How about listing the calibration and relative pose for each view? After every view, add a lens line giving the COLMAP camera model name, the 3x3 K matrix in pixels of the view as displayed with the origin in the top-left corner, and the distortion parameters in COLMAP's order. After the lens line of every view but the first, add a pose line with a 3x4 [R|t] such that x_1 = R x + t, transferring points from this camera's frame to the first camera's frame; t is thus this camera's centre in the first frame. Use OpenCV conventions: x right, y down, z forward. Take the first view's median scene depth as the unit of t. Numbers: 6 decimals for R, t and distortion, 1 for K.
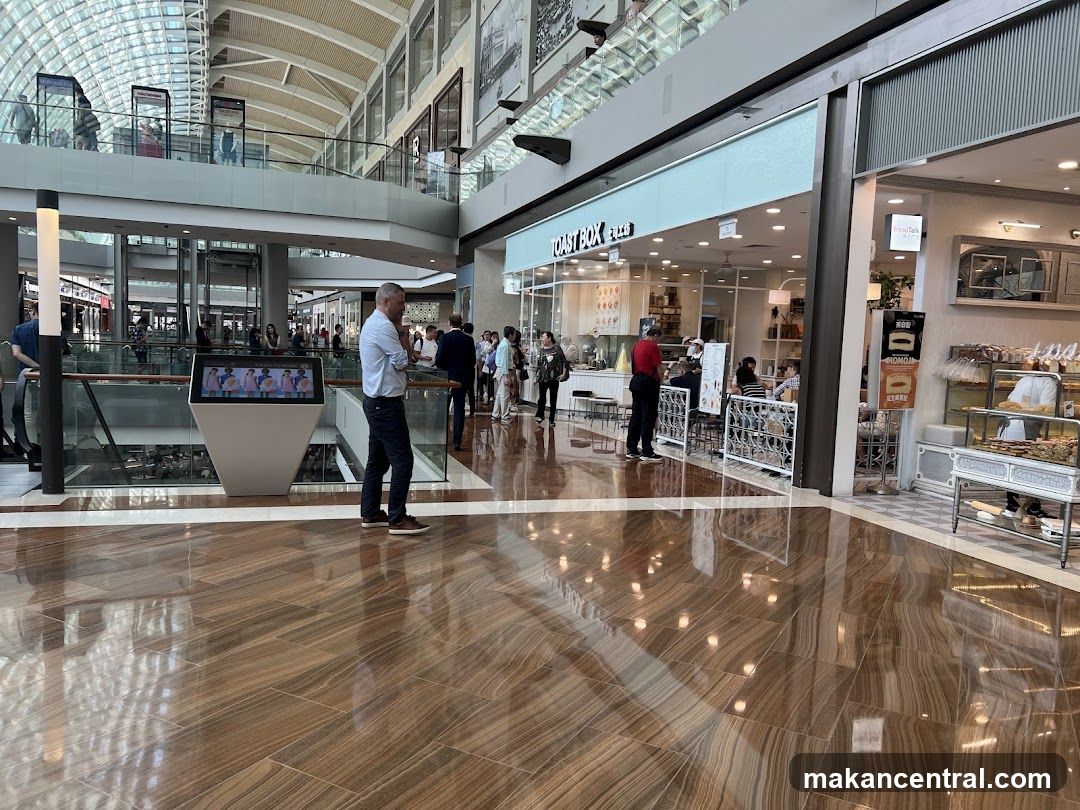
lens RADIAL K [[839.7, 0, 536.5], [0, 839.7, 392.6], [0, 0, 1]] dist [0.056246, -0.051785]
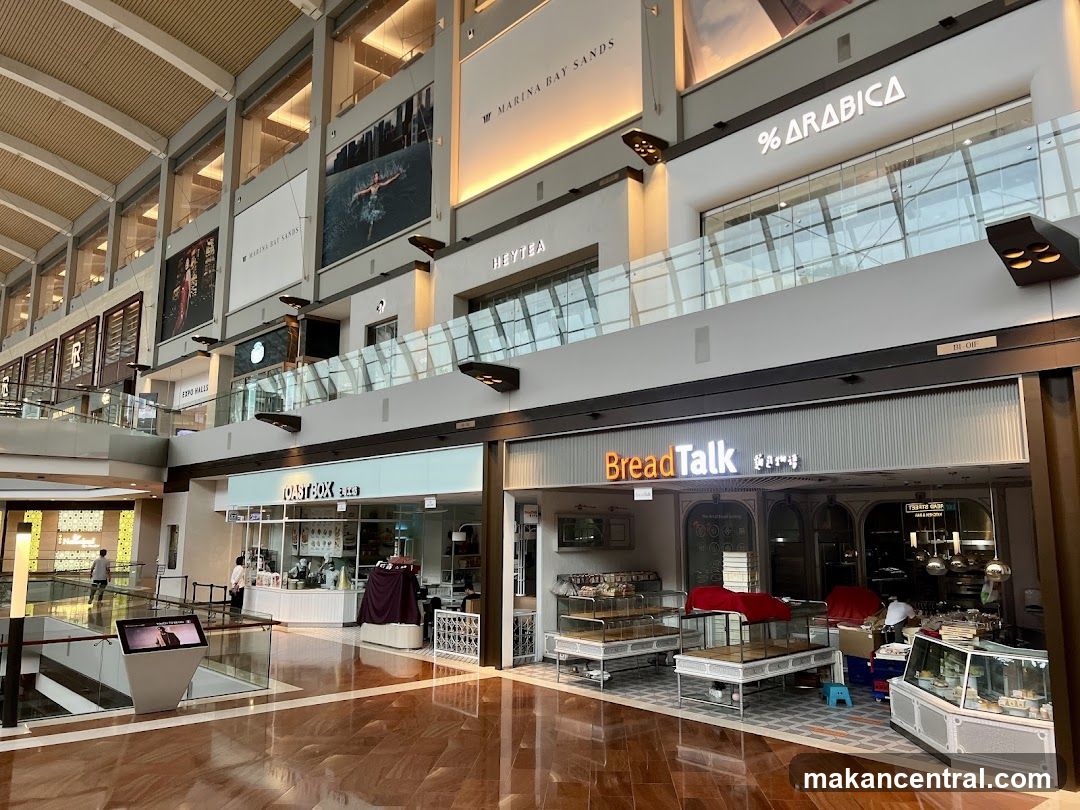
lens RADIAL K [[839.7, 0, 542.7], [0, 839.7, 399.7], [0, 0, 1]] dist [0.056246, -0.051785]
pose [[0.918601, 0.016763, 0.394829, -0.274414], [0.064186, 0.979505, -0.190919, -0.086375], [-0.389938, 0.200721, 0.898699, -0.724859]]
